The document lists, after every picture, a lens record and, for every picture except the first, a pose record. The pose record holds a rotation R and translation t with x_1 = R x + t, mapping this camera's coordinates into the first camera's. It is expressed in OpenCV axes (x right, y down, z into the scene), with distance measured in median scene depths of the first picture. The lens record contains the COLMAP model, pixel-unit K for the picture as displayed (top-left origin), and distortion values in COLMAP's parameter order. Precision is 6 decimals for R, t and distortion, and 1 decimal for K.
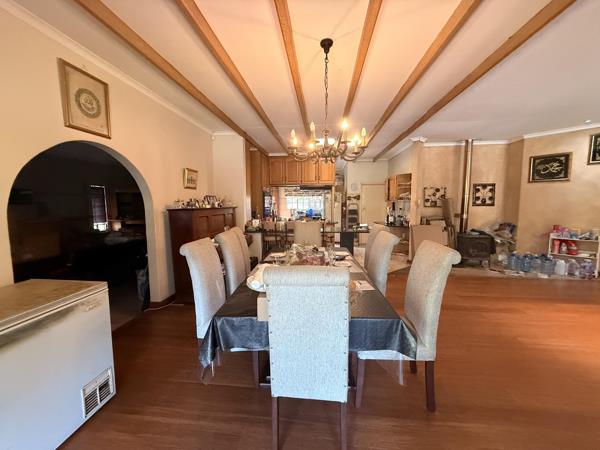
lens RADIAL K [[240.9, 0, 297.6], [0, 240.9, 225.2], [0, 0, 1]] dist [0.001893, 0.000108]
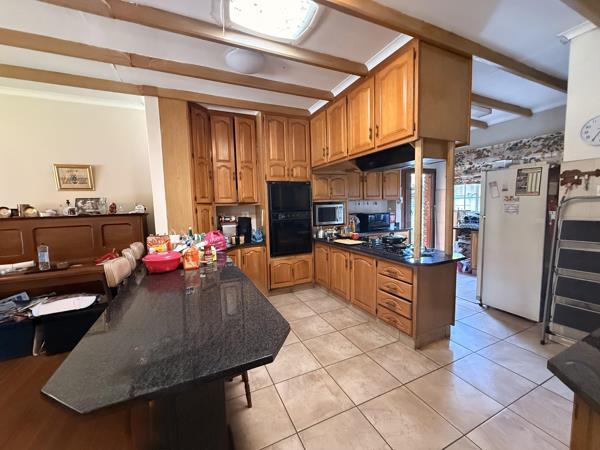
lens RADIAL K [[240.9, 0, 297.6], [0, 240.9, 225.2], [0, 0, 1]] dist [0.001893, 0.000108]
pose [[0.507114, 0.066521, -0.859308, 0.599162], [-0.053604, 0.997521, 0.045586, -0.113739], [0.860210, 0.022945, 0.509423, 1.233822]]
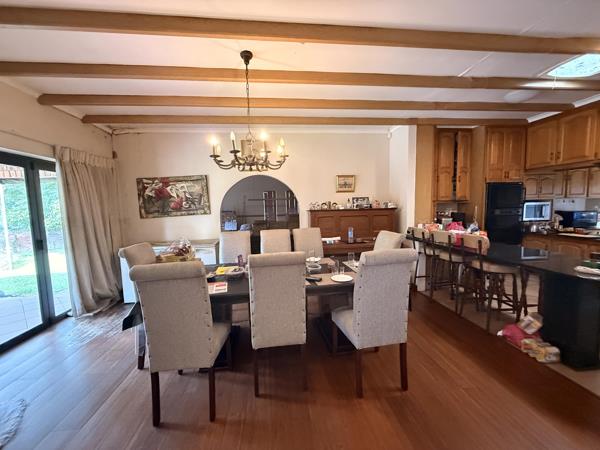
lens RADIAL K [[240.9, 0, 297.6], [0, 240.9, 225.2], [0, 0, 1]] dist [0.001893, 0.000108]
pose [[0.203957, 0.086625, -0.975140, 0.660521], [-0.067499, 0.994951, 0.074267, -0.063719], [0.976650, 0.050674, 0.208774, 0.548129]]
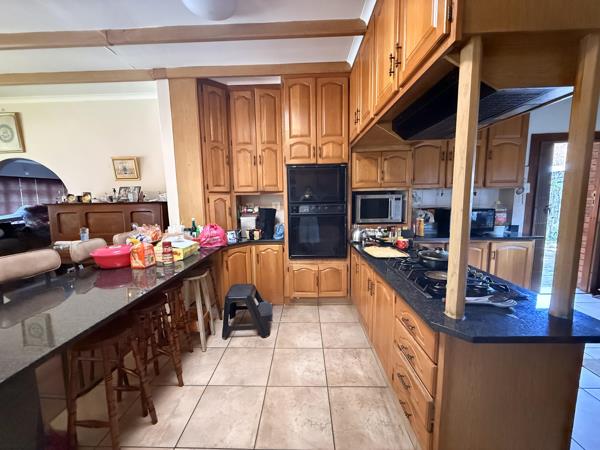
lens RADIAL K [[240.9, 0, 297.6], [0, 240.9, 225.2], [0, 0, 1]] dist [0.001893, 0.000108]
pose [[0.074955, 0.124047, -0.989441, 0.495533], [-0.073324, 0.990232, 0.118592, -0.139042], [0.994487, 0.063661, 0.083319, 1.571743]]
